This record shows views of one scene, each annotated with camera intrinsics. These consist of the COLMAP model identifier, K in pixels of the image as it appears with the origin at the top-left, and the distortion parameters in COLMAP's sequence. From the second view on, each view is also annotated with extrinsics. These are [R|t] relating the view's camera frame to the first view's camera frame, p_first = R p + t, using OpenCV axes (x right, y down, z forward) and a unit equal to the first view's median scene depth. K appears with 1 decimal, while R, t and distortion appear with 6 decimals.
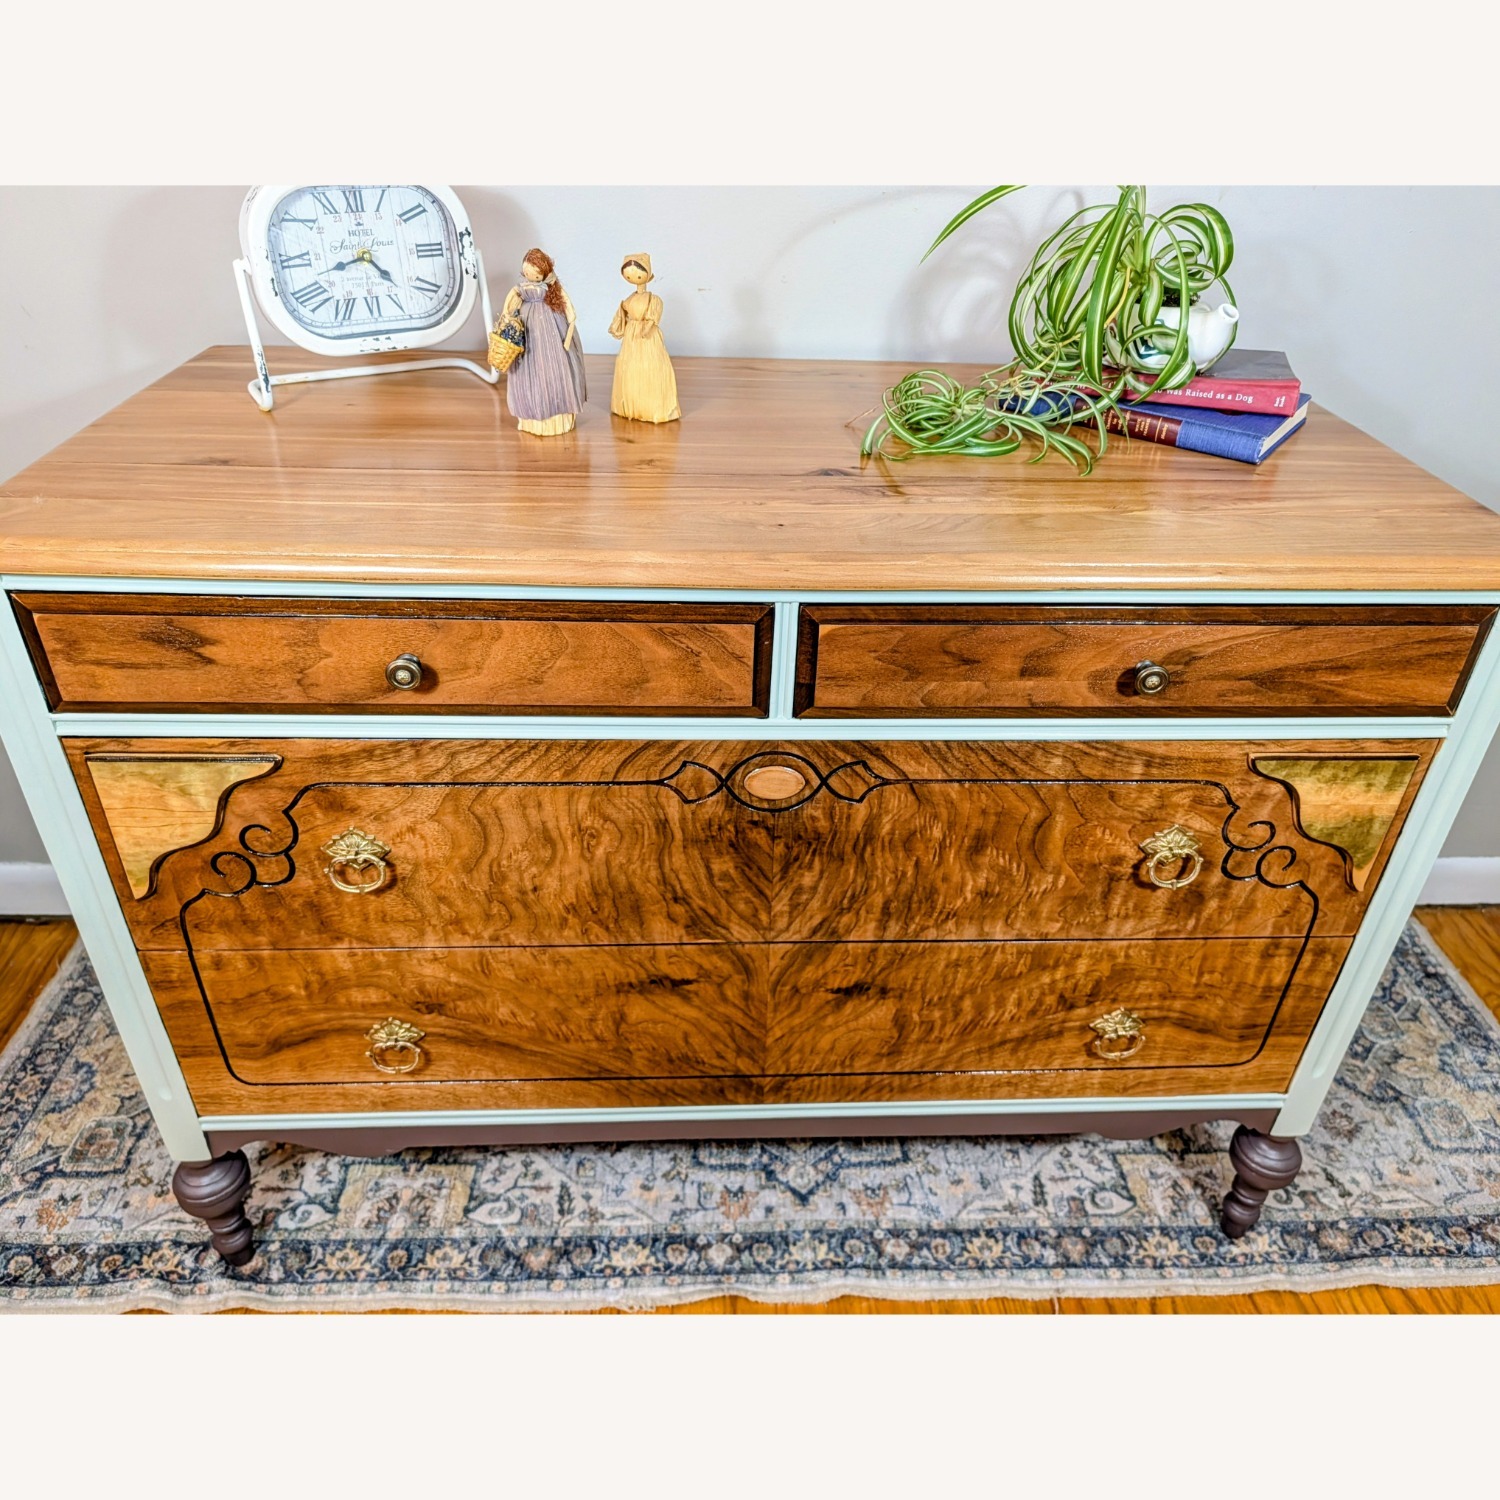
lens RADIAL K [[1065.6, 0, 768.4], [0, 1065.6, 727.0], [0, 0, 1]] dist [0.017455, -0.016734]
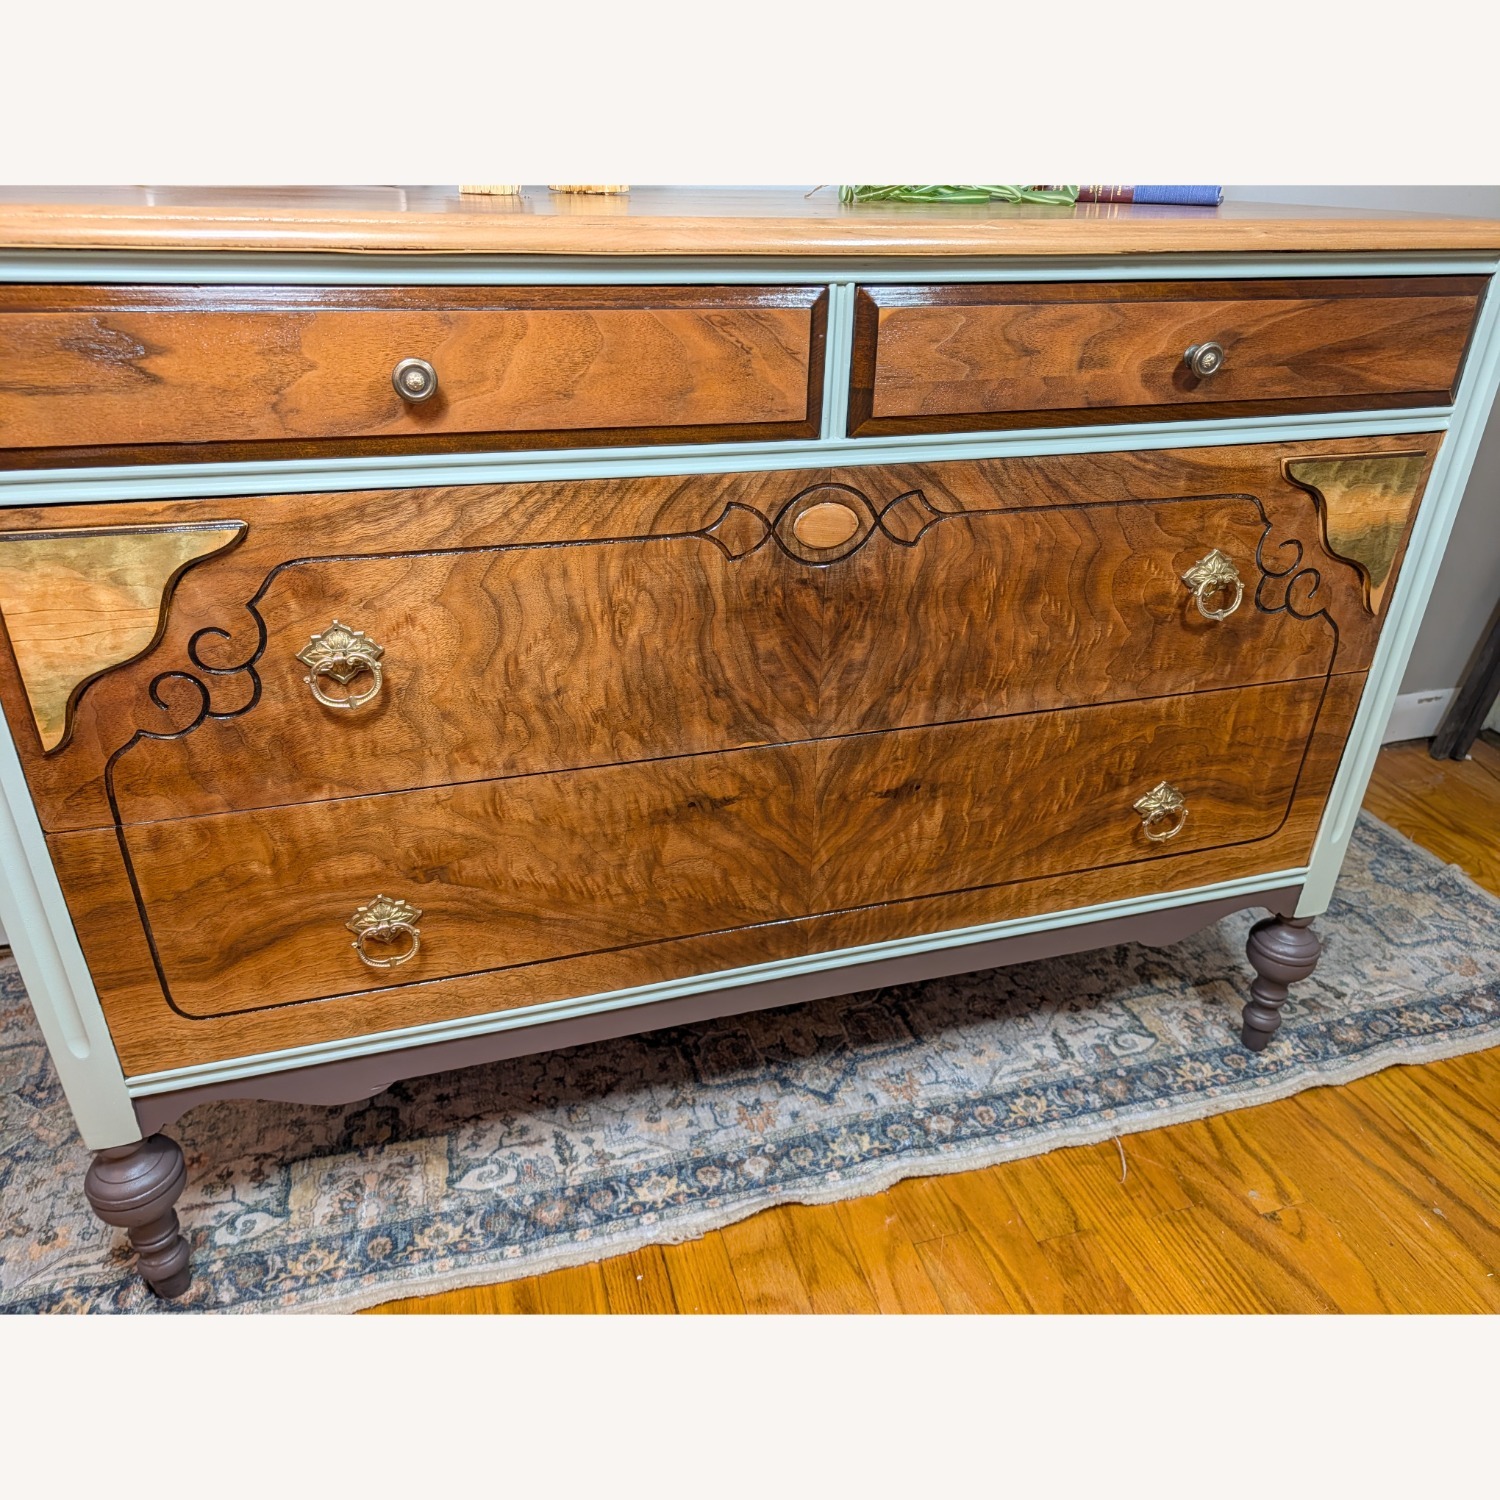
lens RADIAL K [[1065.0, 0, 744.3], [0, 1065.0, 732.0], [0, 0, 1]] dist [0.012839, -0.011229]
pose [[0.973021, -0.123169, 0.195087, -0.186157], [0.137496, 0.988583, -0.061633, 0.195840], [-0.185269, 0.086794, 0.978847, 0.113055]]
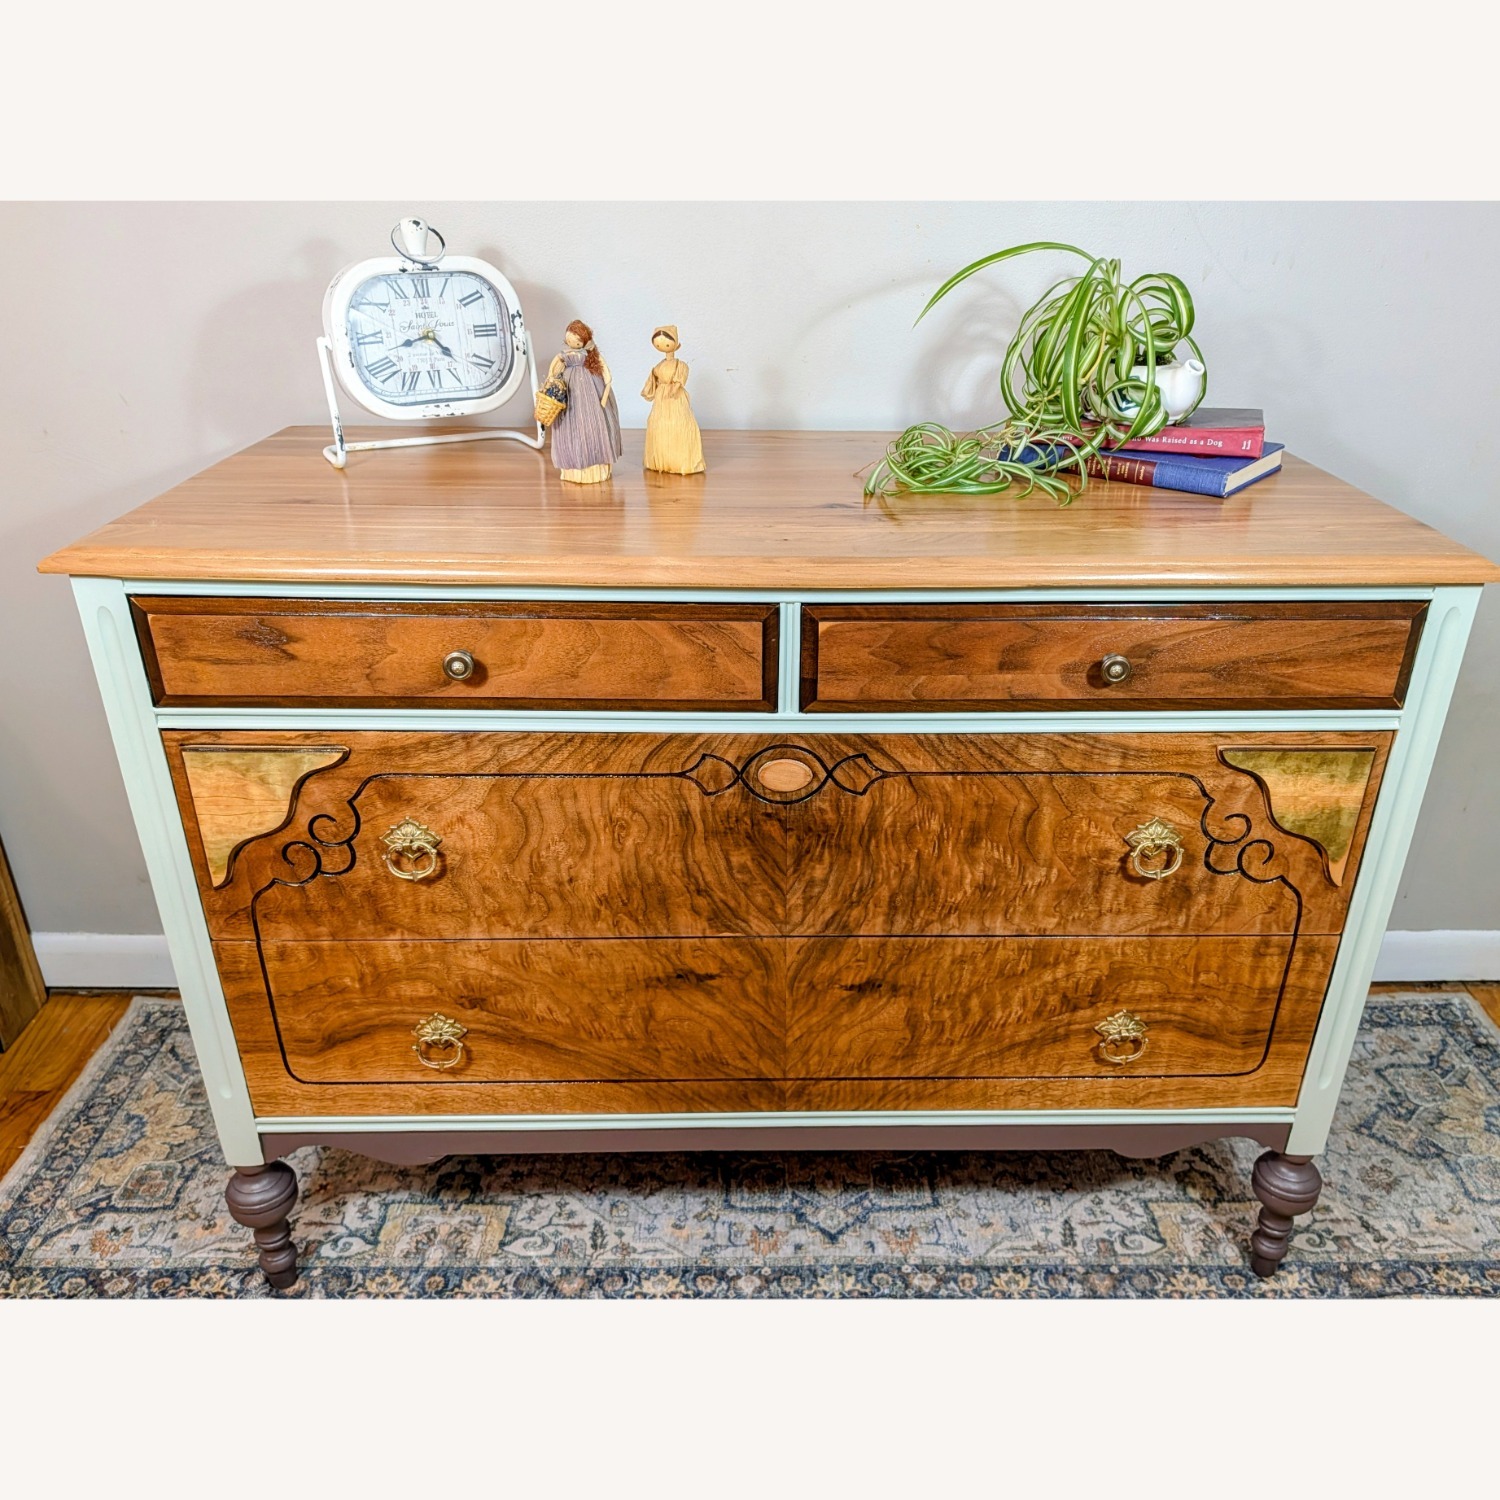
lens RADIAL K [[1169.1, 0, 799.1], [0, 1169.1, 791.2], [0, 0, 1]] dist [0.019658, -0.017444]
pose [[0.999462, -0.009265, -0.031476, 0.042739], [0.006306, 0.995662, -0.092828, 0.132994], [0.032200, 0.092580, 0.995184, -0.153813]]
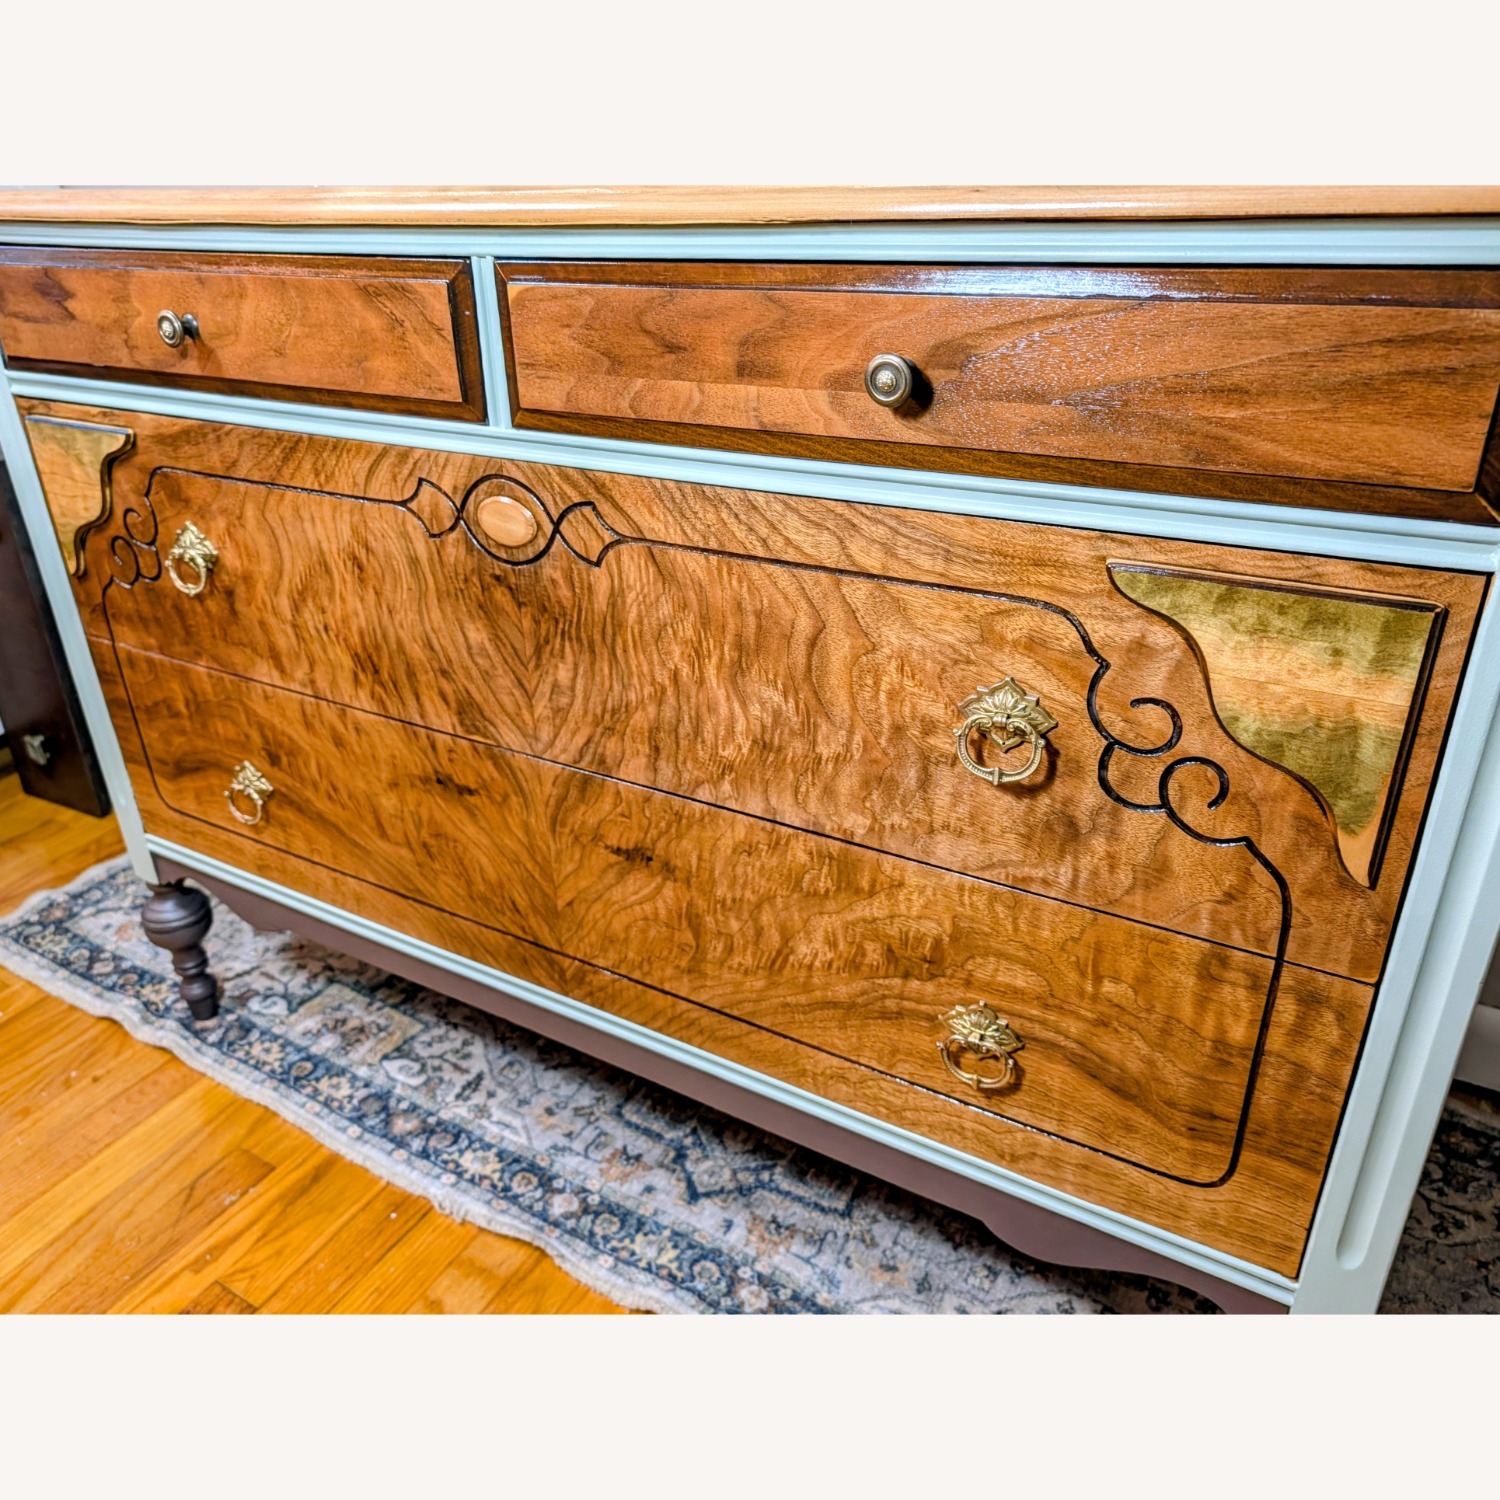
lens RADIAL K [[1150.8, 0, 750.2], [0, 1150.8, 742.6], [0, 0, 1]] dist [0.007004, -0.009025]
pose [[0.834460, 0.195350, -0.515281, 0.469622], [-0.243893, 0.969414, -0.027450, 0.141735], [0.494158, 0.148579, 0.856582, 0.266245]]
